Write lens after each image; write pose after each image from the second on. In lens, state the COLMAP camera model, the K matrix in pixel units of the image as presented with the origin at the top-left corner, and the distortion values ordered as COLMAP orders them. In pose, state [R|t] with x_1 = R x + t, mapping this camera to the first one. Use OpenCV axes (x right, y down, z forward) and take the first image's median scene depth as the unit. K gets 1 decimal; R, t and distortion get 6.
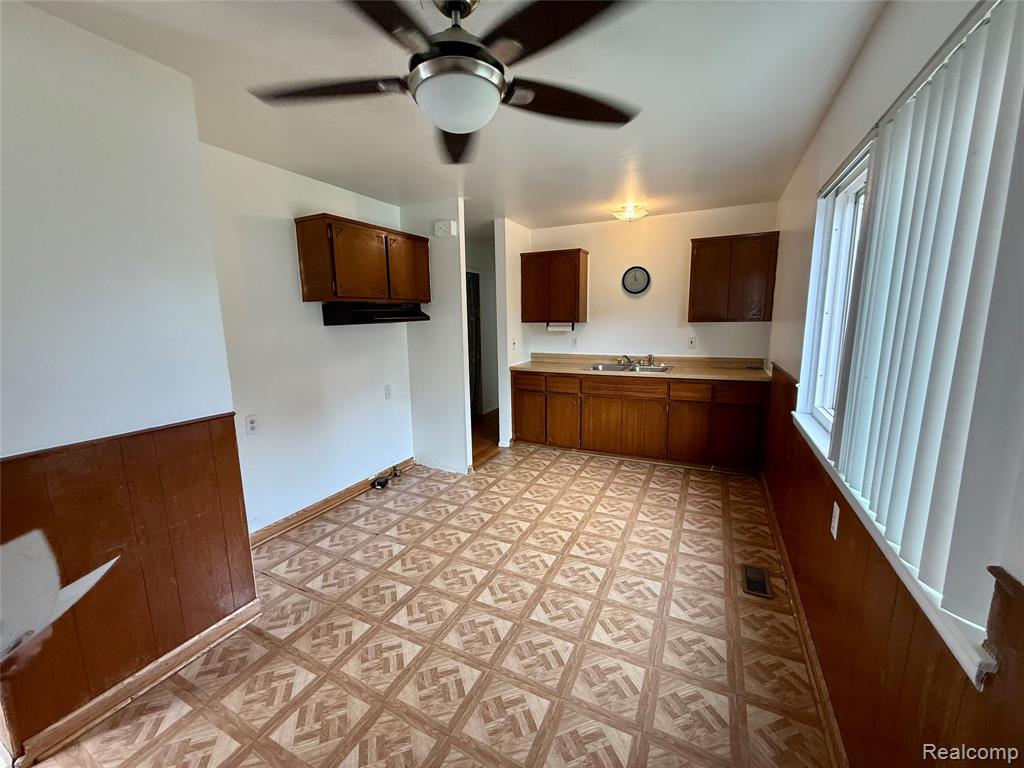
lens RADIAL K [[410.5, 0, 512.0], [0, 410.5, 384.0], [0, 0, 1]] dist [-0.000996, -0.000278]
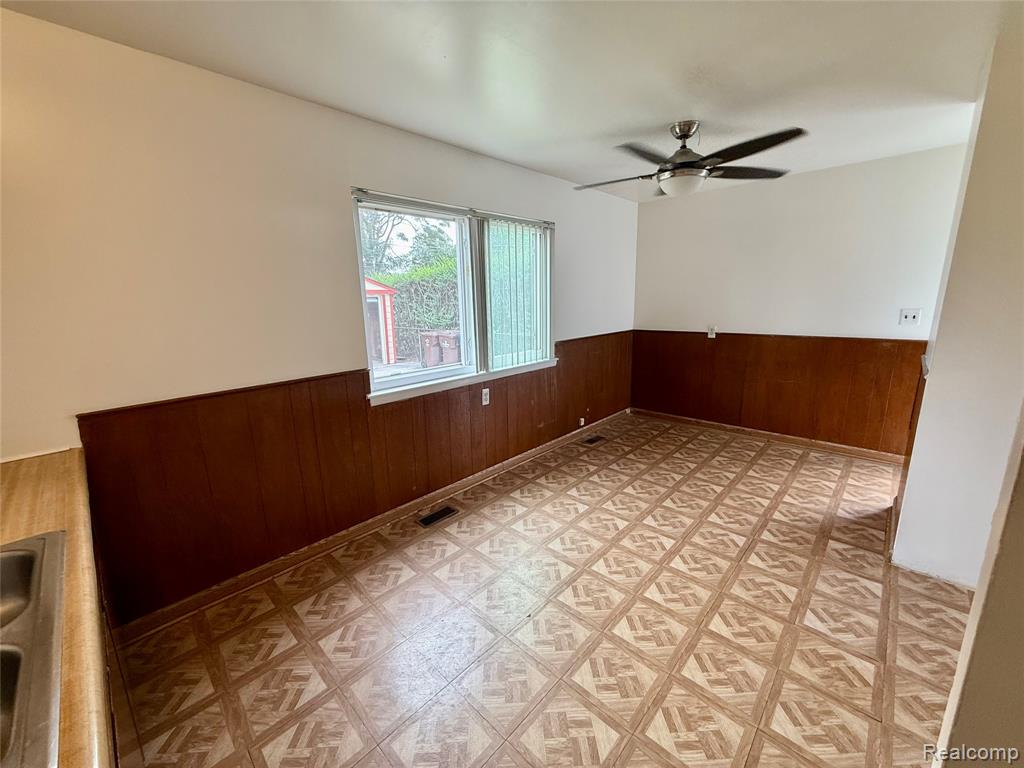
lens RADIAL K [[410.5, 0, 512.0], [0, 410.5, 384.0], [0, 0, 1]] dist [-0.000996, -0.000278]
pose [[-0.954406, -0.026036, 0.297375, 0.020155], [0.086153, 0.929774, 0.357909, -0.327488], [-0.285810, 0.367210, -0.885138, 1.938403]]
